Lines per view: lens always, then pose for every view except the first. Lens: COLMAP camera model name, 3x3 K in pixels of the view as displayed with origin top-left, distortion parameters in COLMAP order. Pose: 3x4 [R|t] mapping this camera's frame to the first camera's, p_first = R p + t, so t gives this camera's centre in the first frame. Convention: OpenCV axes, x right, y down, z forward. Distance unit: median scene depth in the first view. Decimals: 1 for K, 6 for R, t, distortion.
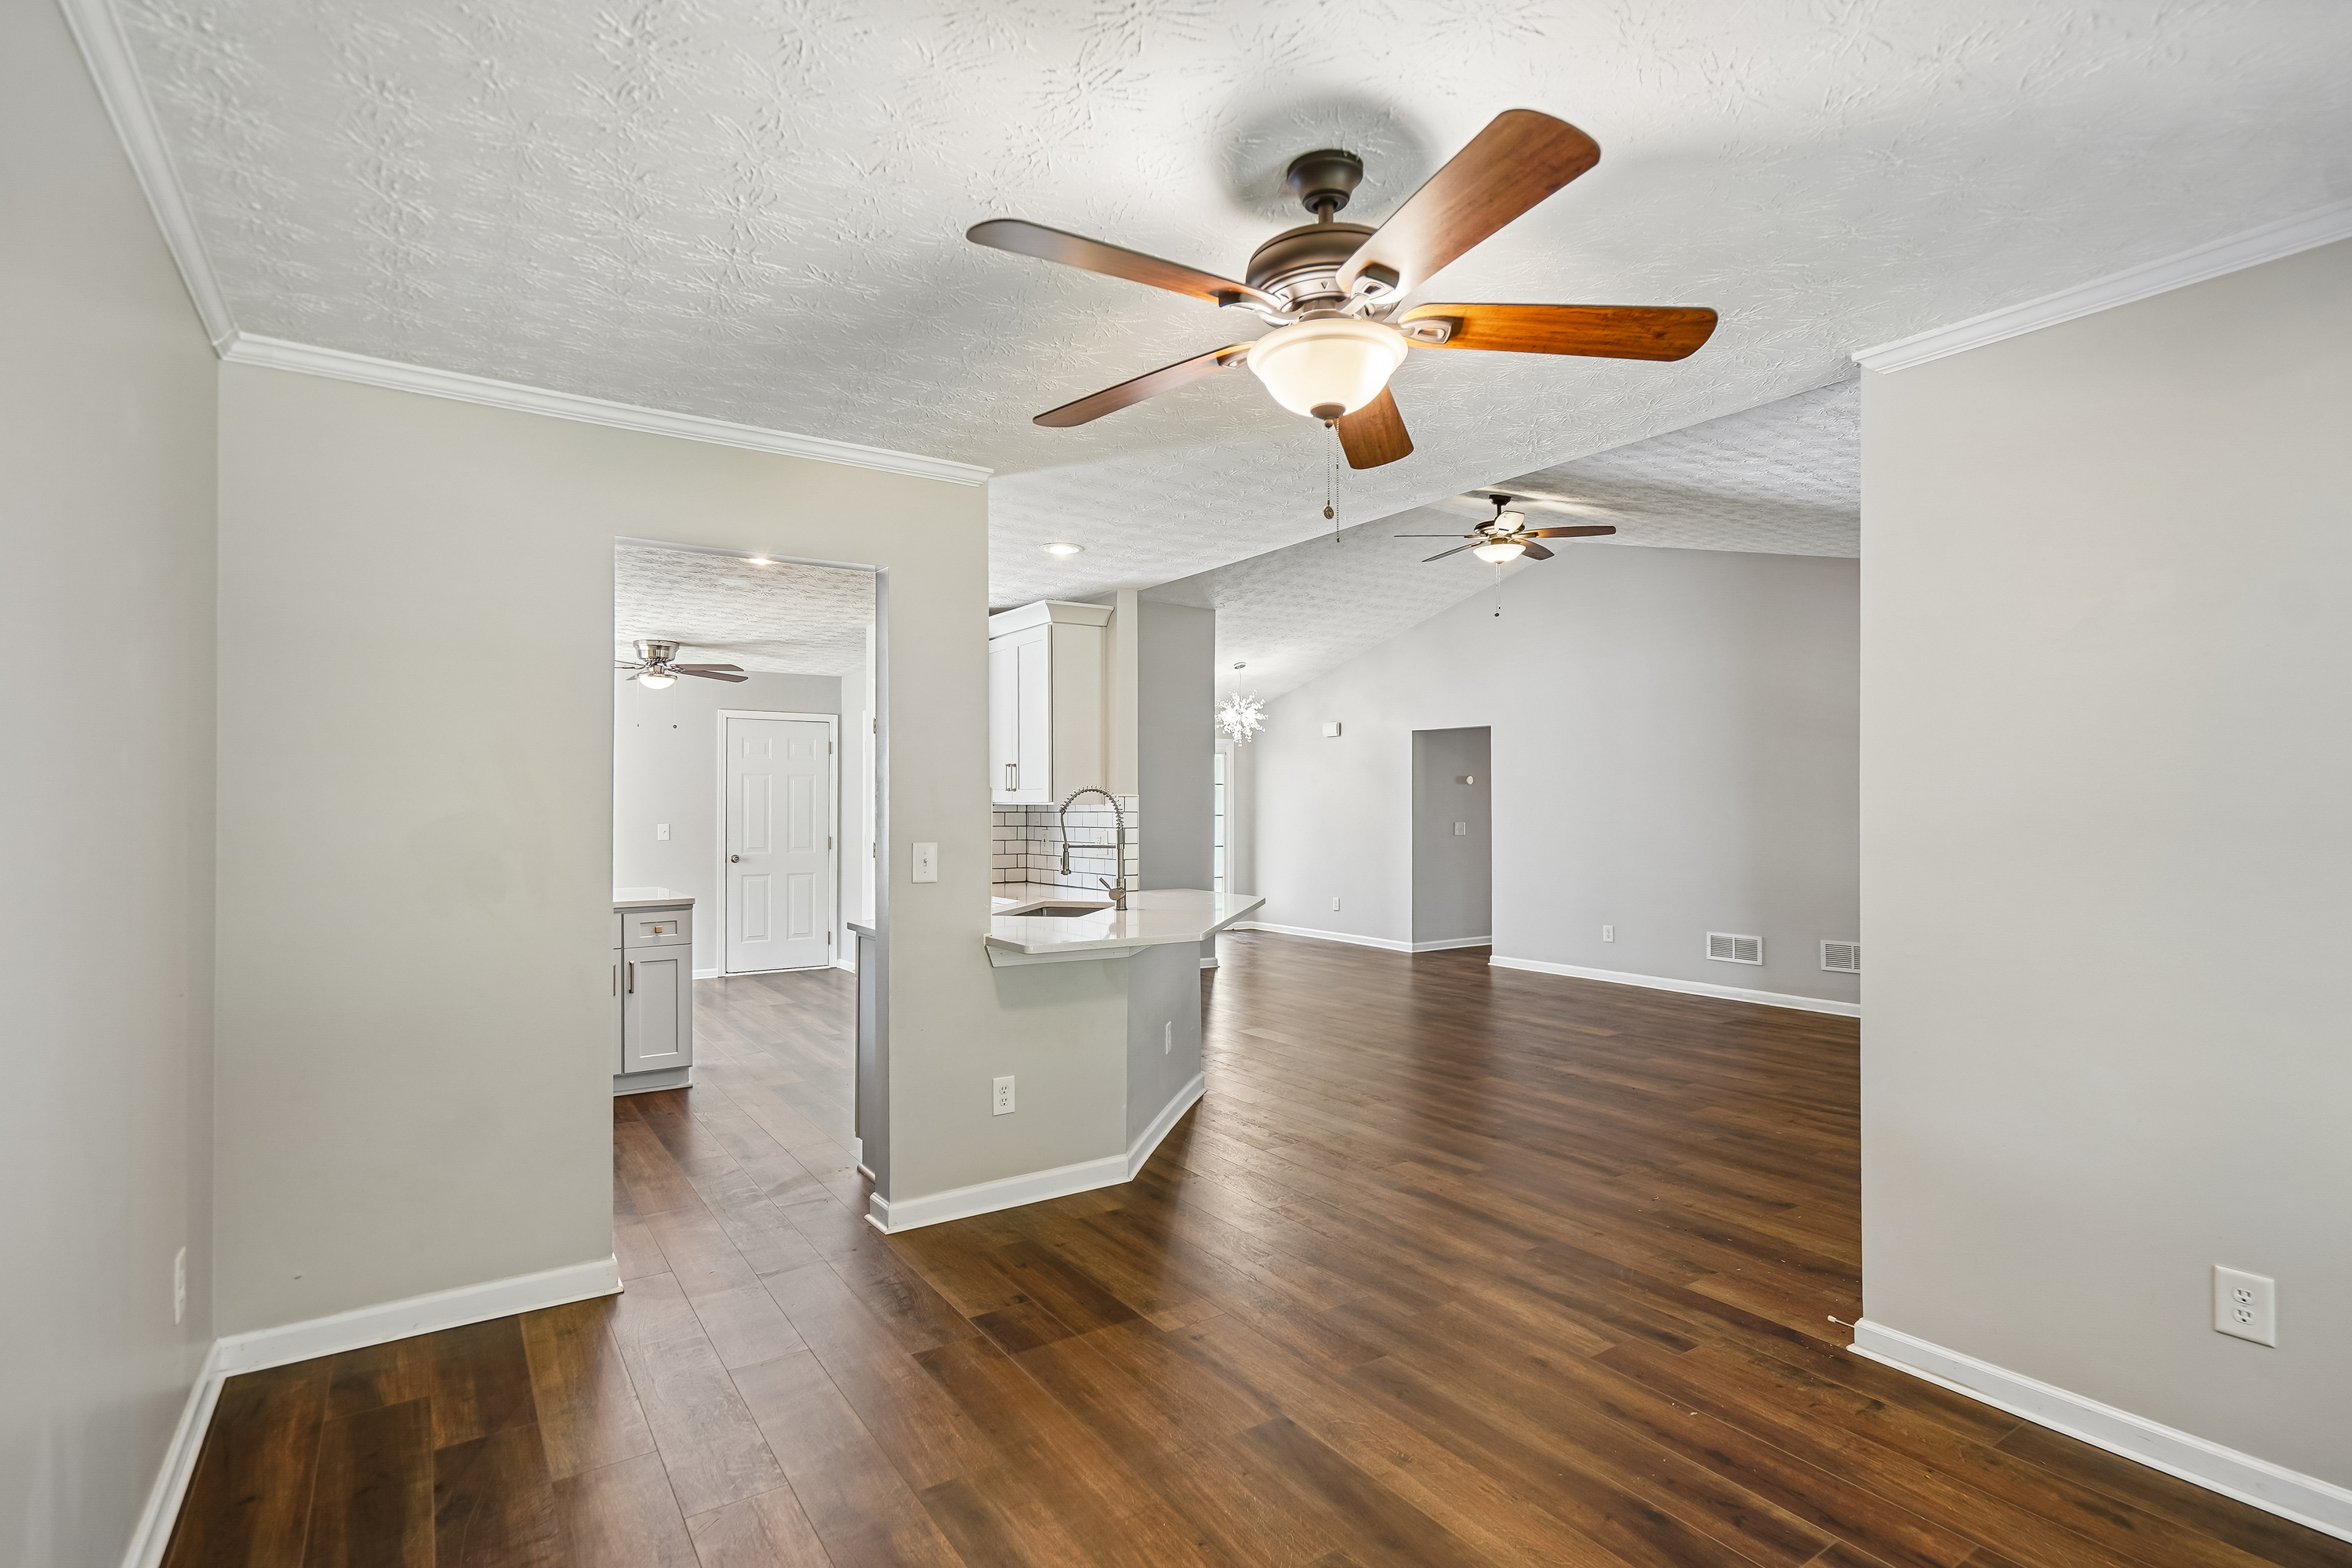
lens RADIAL K [[1116.2, 0, 1168.9], [0, 1116.2, 796.2], [0, 0, 1]] dist [-0.005500, -0.000085]
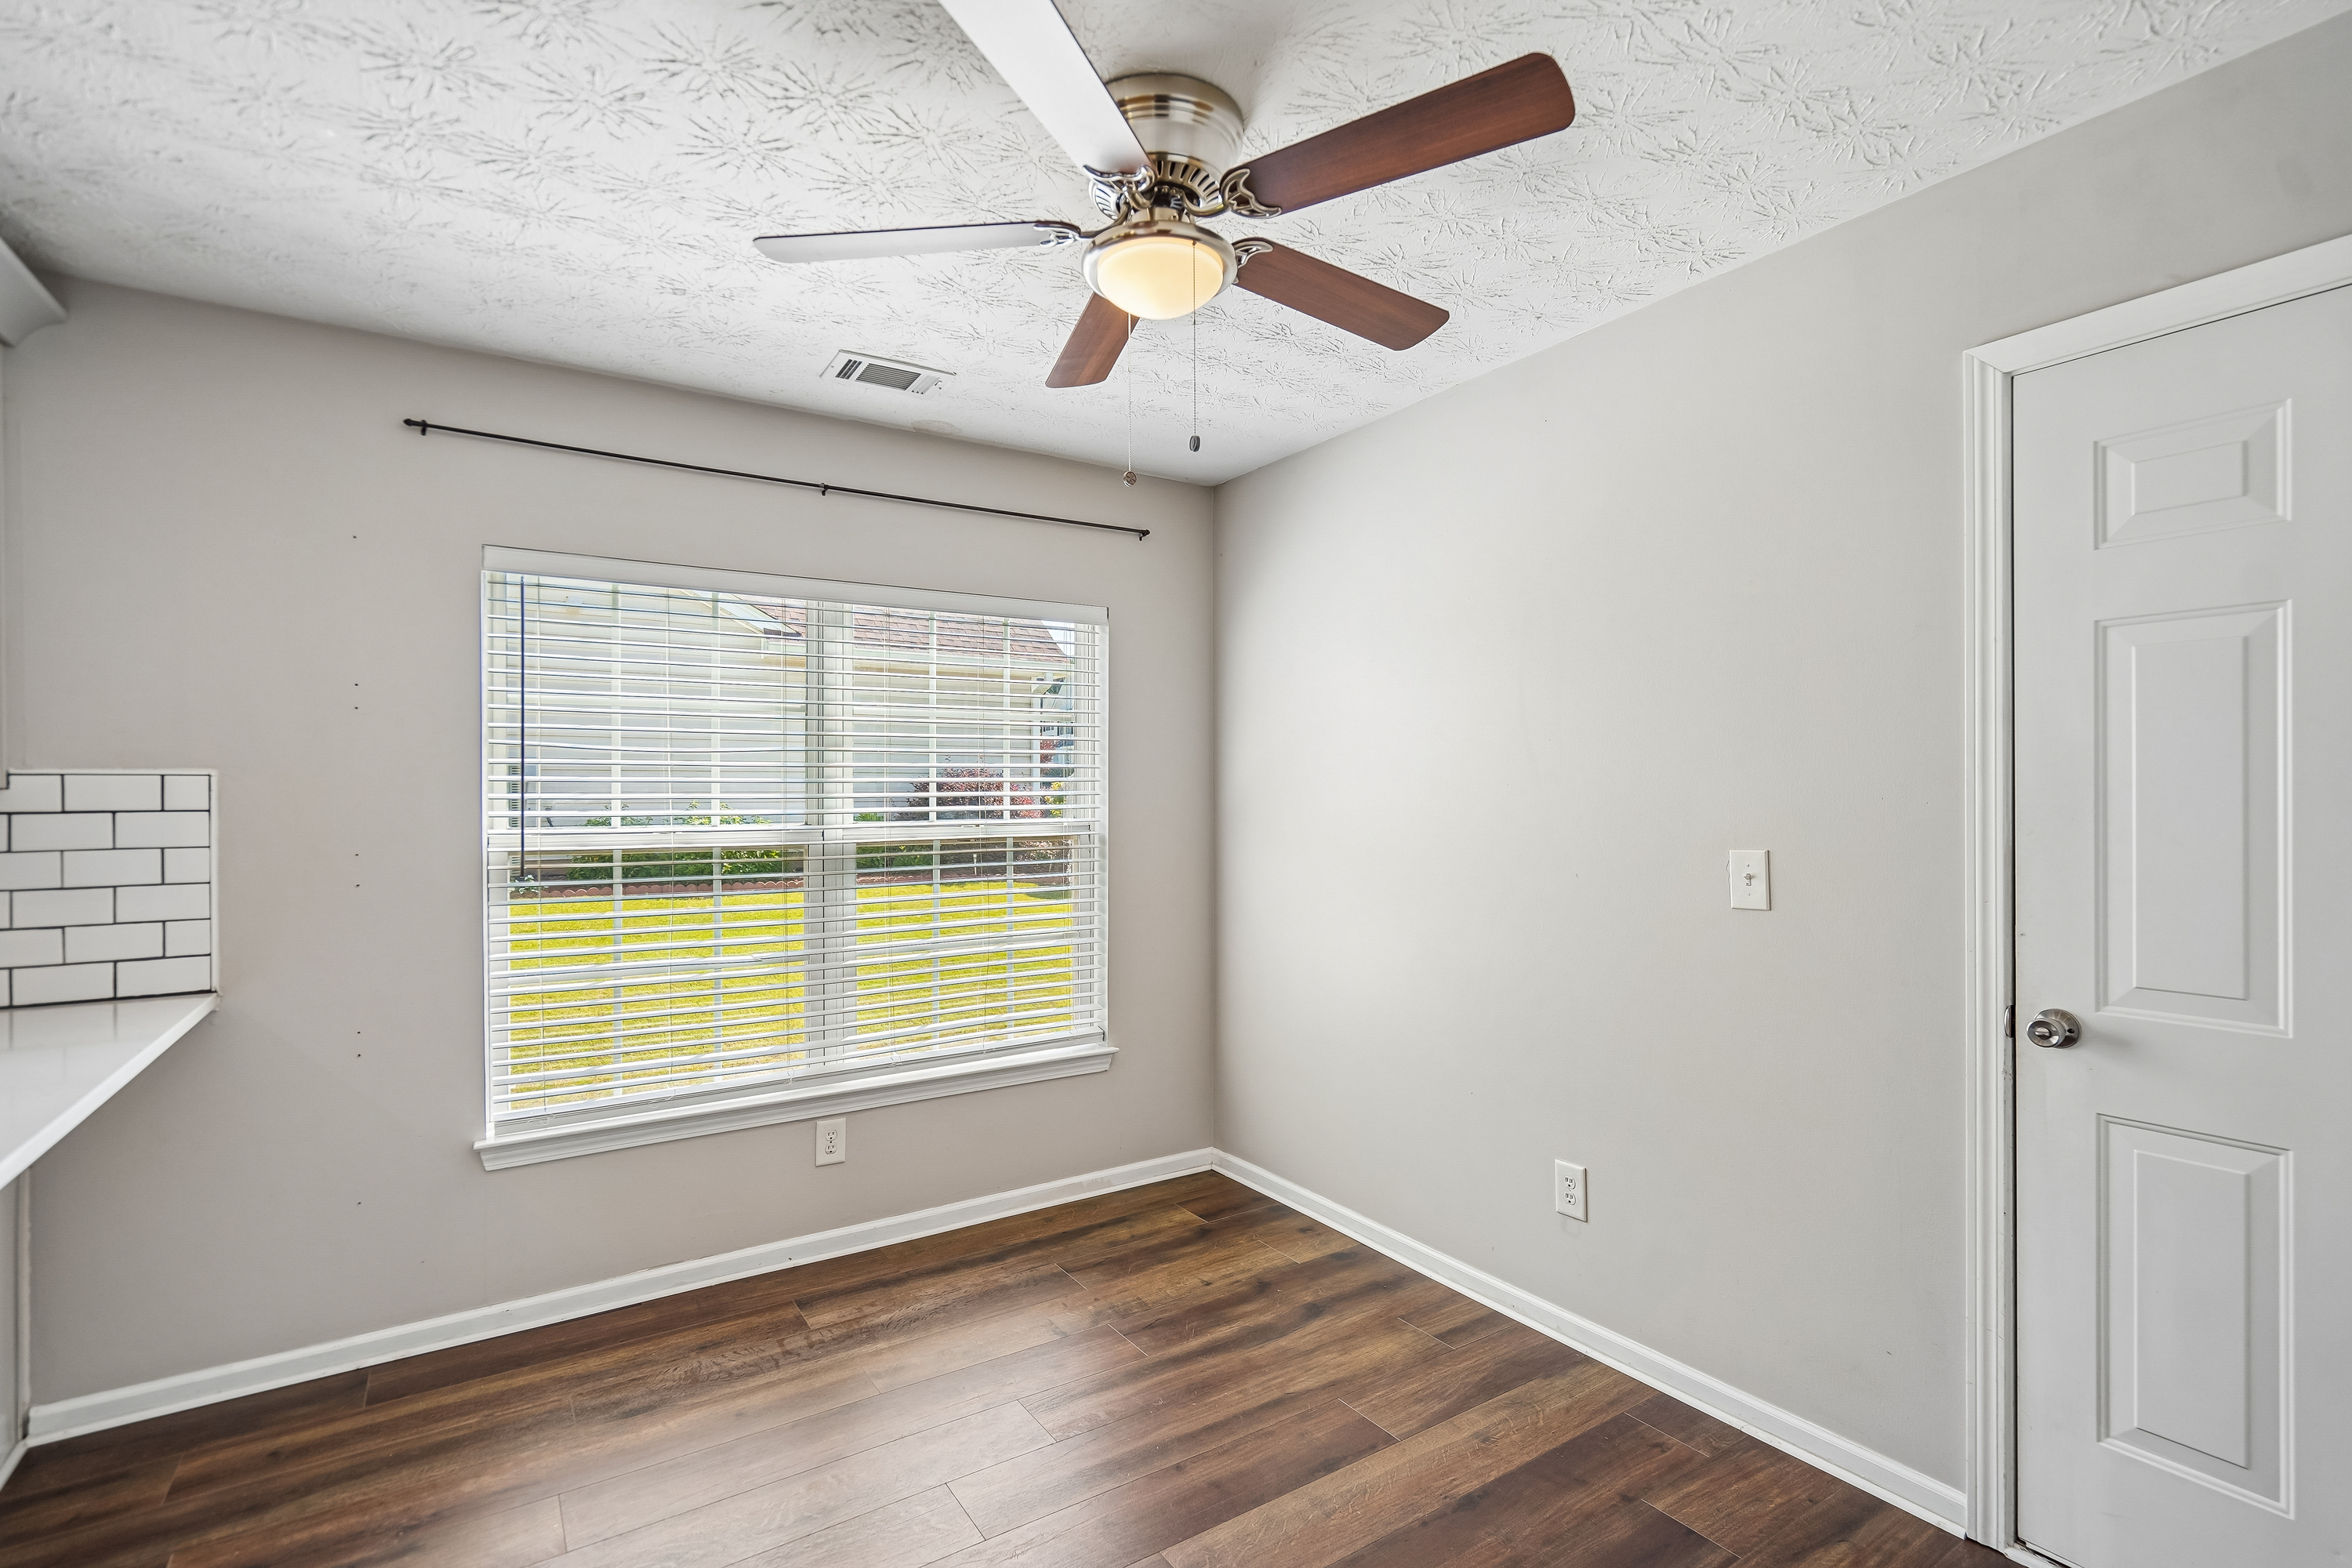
lens RADIAL K [[1086.2, 0, 1176.9], [0, 1086.2, 791.4], [0, 0, 1]] dist [-0.000092, -0.000631]
pose [[-0.013242, -0.001861, -0.999911, -0.203103], [0.017211, 0.999850, -0.002089, 0.009831], [0.999764, -0.017237, -0.013208, 0.937922]]
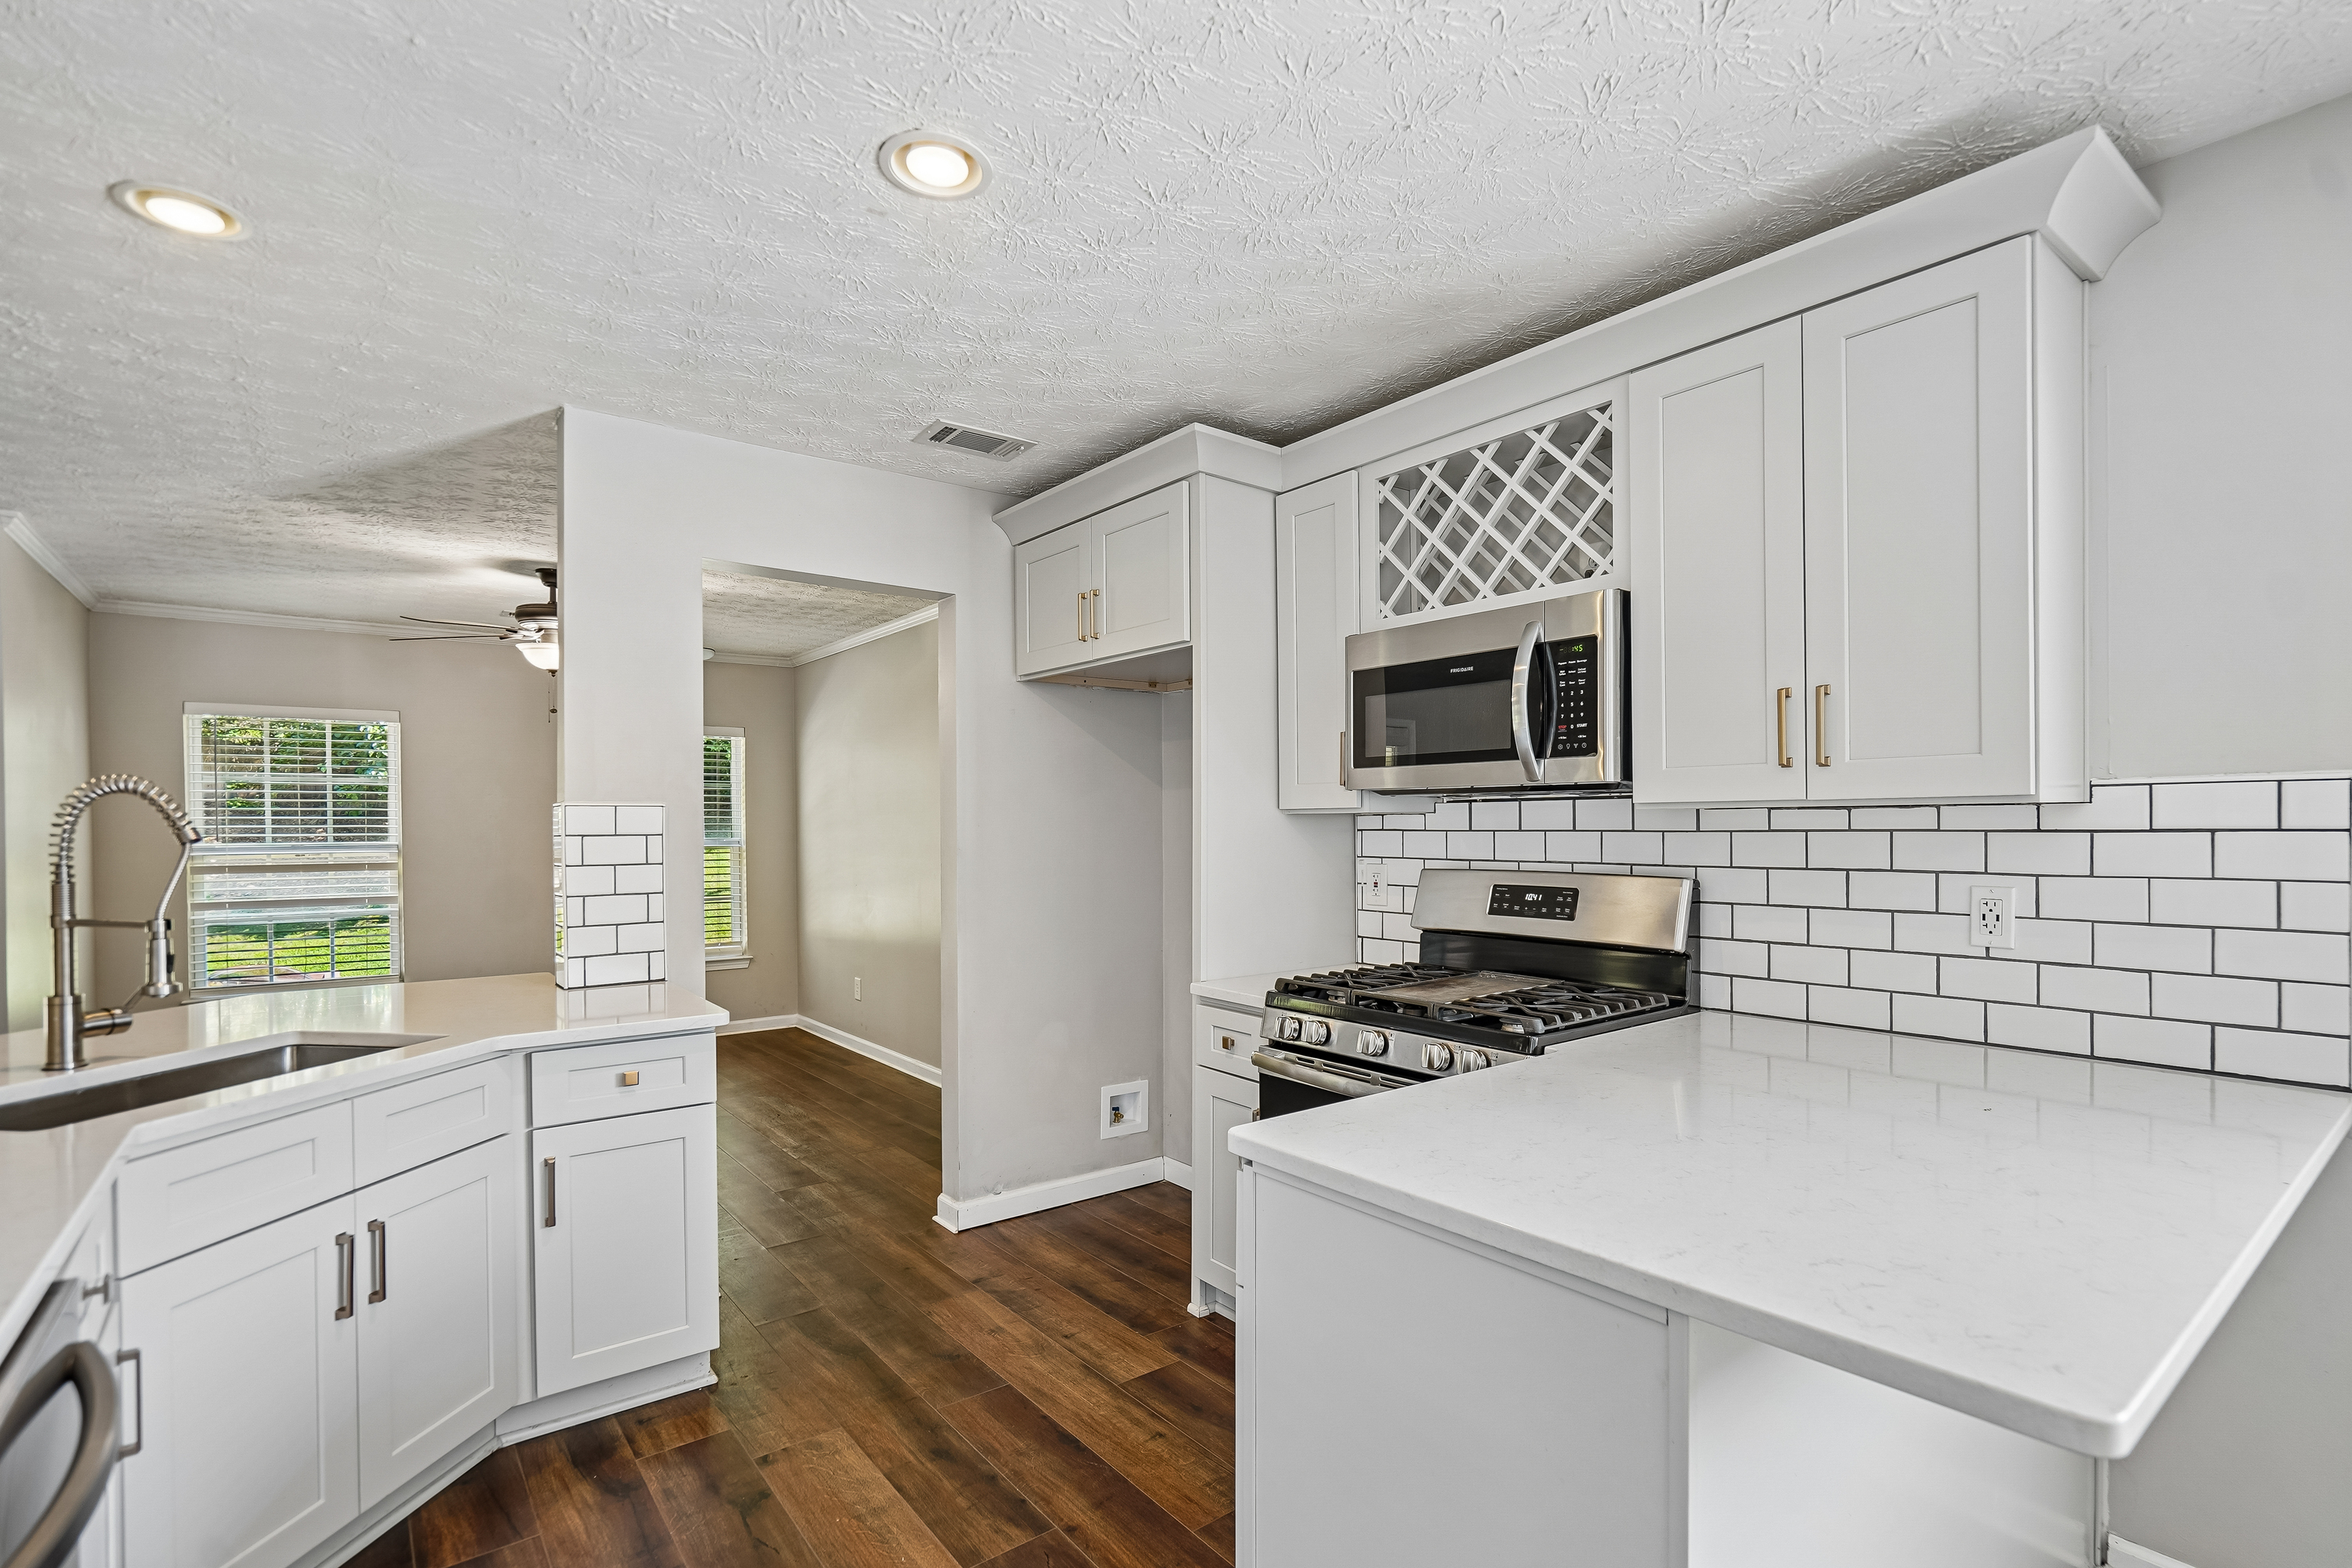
lens RADIAL K [[1093.2, 0, 1177.9], [0, 1093.2, 831.0], [0, 0, 1]] dist [-0.002869, 0.000467]
pose [[-0.997482, 0.007421, -0.070530, -0.261981], [0.007809, 0.999956, -0.005237, 0.009400], [0.070488, -0.005775, -0.997496, 0.857945]]
